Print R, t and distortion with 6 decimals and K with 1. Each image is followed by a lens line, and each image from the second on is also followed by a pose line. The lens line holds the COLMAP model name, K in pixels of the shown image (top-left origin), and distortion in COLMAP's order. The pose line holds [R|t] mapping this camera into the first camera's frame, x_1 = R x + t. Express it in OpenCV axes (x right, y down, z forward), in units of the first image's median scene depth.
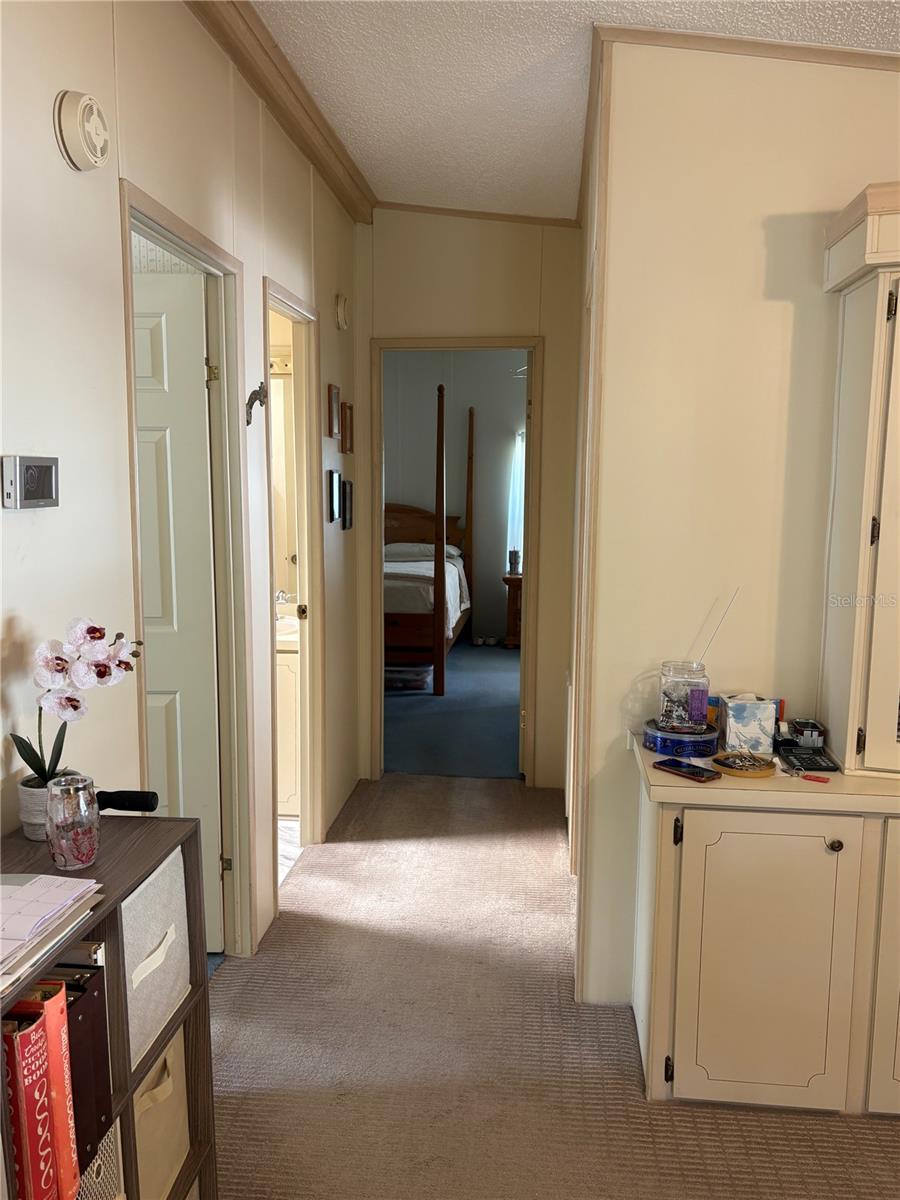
lens RADIAL K [[912.5, 0, 450.0], [0, 912.5, 600.0], [0, 0, 1]] dist [0.016736, -0.003236]
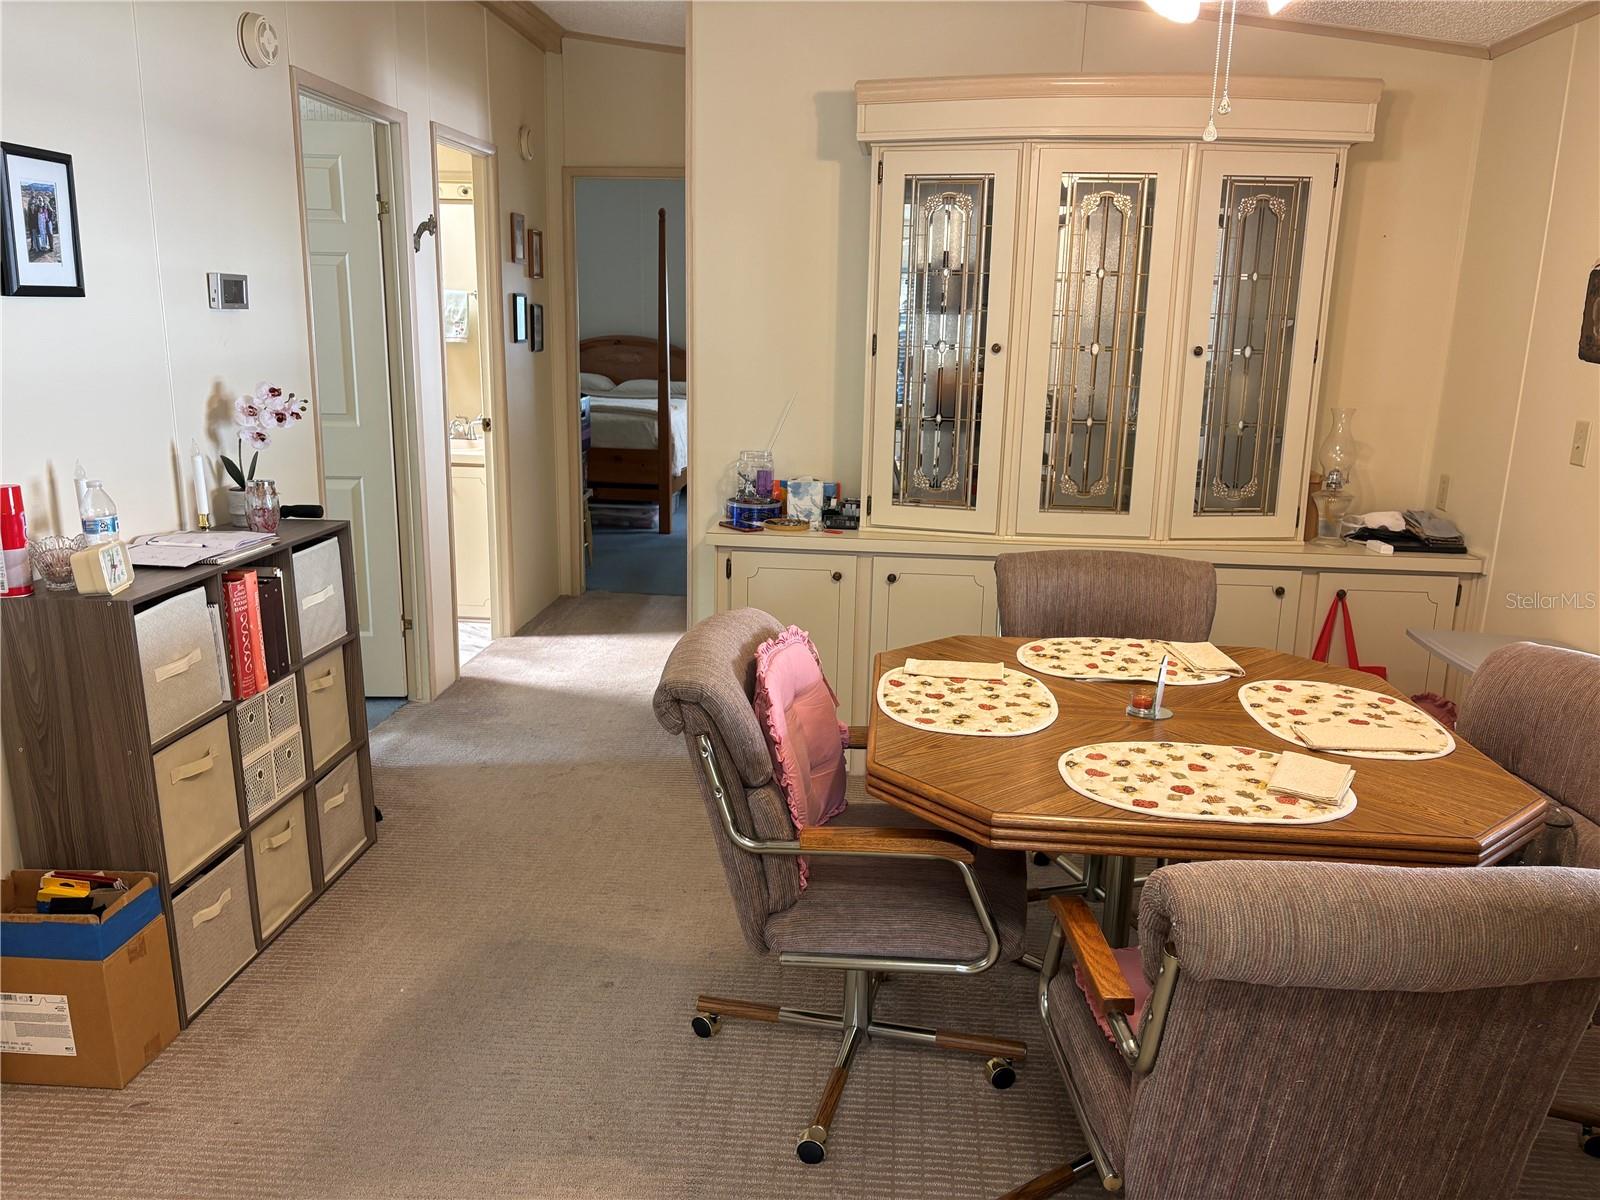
lens RADIAL K [[1271.6, 0, 872.7], [0, 1271.6, 604.7], [0, 0, 1]] dist [0.027867, -0.012086]
pose [[0.999615, 0.011099, 0.025423, 0.379415], [-0.013217, 0.996318, 0.084706, 0.131853], [-0.024389, -0.085009, 0.996082, -0.801797]]
